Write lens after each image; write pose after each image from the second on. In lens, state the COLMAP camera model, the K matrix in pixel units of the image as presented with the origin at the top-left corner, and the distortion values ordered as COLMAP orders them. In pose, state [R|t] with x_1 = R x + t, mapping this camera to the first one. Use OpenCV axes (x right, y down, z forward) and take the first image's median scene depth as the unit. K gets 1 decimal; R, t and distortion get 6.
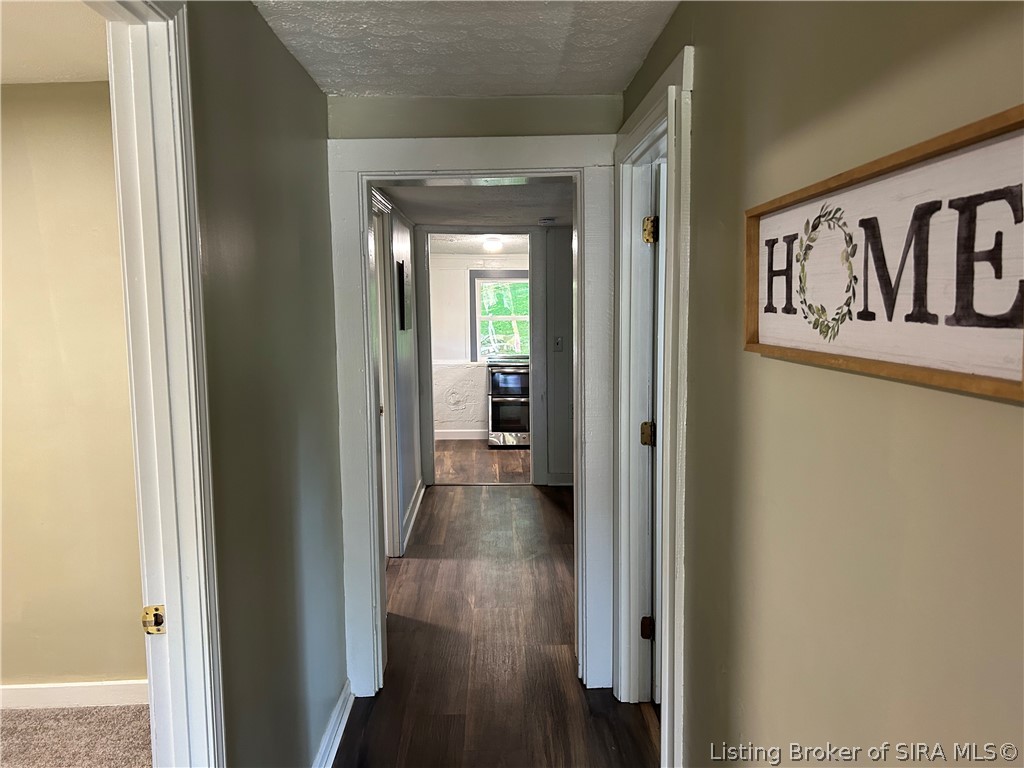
lens RADIAL K [[768.2, 0, 506.3], [0, 768.2, 384.6], [0, 0, 1]] dist [0.012134, -0.022244]
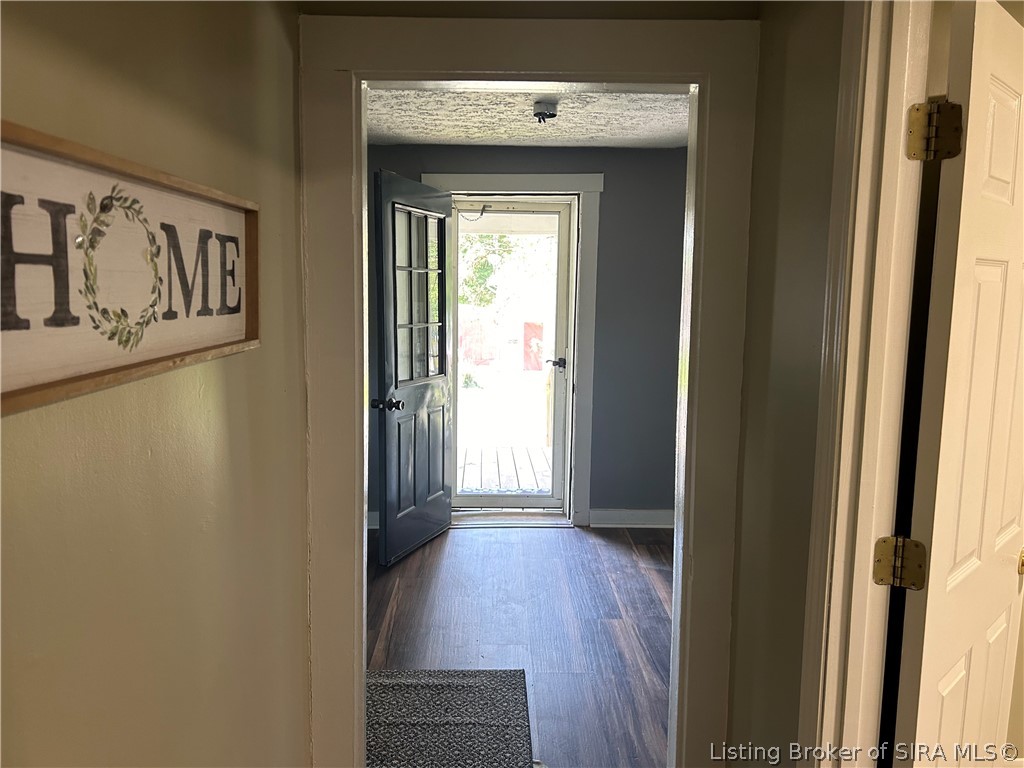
lens RADIAL K [[768.2, 0, 509.7], [0, 768.2, 382.5], [0, 0, 1]] dist [0.012134, -0.022244]
pose [[-0.999925, 0.012208, 0.000890, -0.002781], [0.012085, 0.973129, 0.229942, -0.221493], [0.001941, 0.229936, -0.973204, 1.913655]]
